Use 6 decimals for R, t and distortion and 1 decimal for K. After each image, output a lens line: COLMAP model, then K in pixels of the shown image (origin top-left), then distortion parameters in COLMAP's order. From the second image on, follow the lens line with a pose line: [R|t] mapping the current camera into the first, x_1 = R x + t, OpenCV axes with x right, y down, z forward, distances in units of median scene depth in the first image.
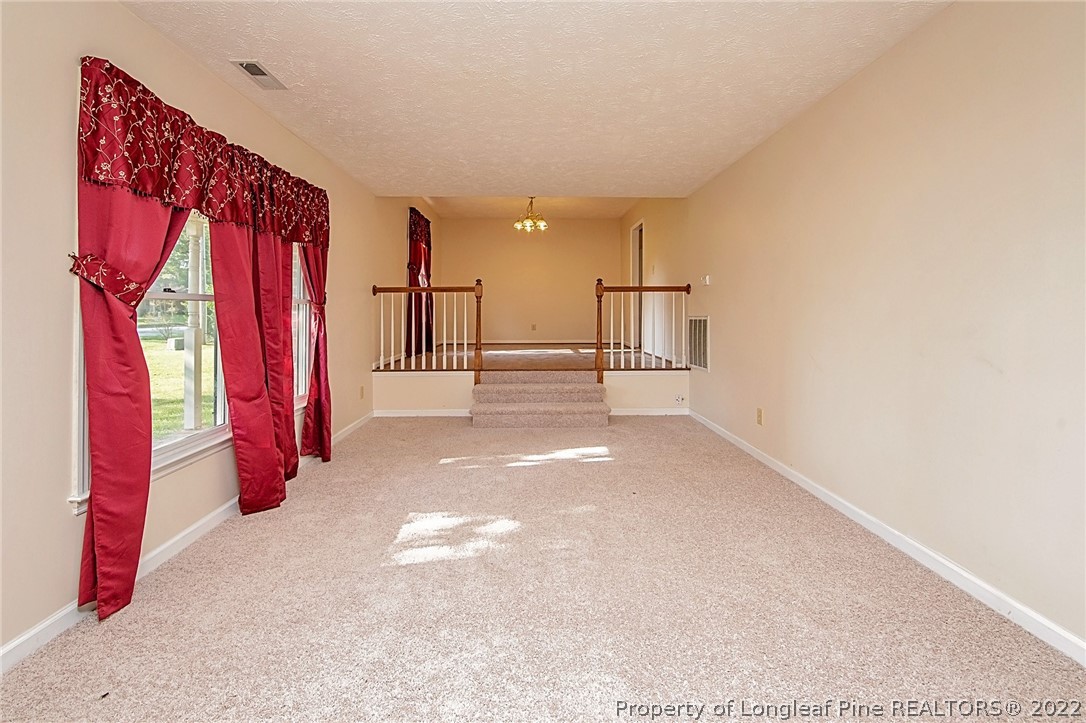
lens RADIAL K [[430.5, 0, 514.0], [0, 430.5, 310.3], [0, 0, 1]] dist [-0.009421, 0.001042]
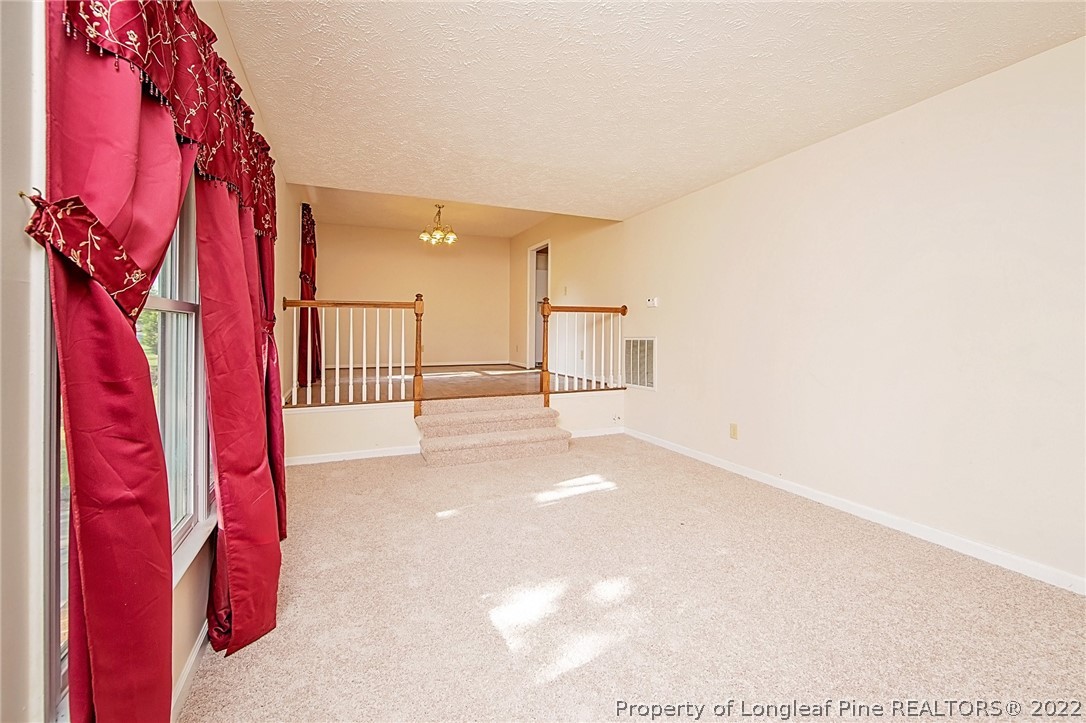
lens RADIAL K [[430.5, 0, 489.7], [0, 430.5, 334.3], [0, 0, 1]] dist [-0.009421, 0.001042]
pose [[0.937618, 0.001797, 0.347662, -0.250584], [-0.004671, 0.999961, 0.007429, 0.001358], [-0.347635, -0.008590, 0.937591, 0.147044]]
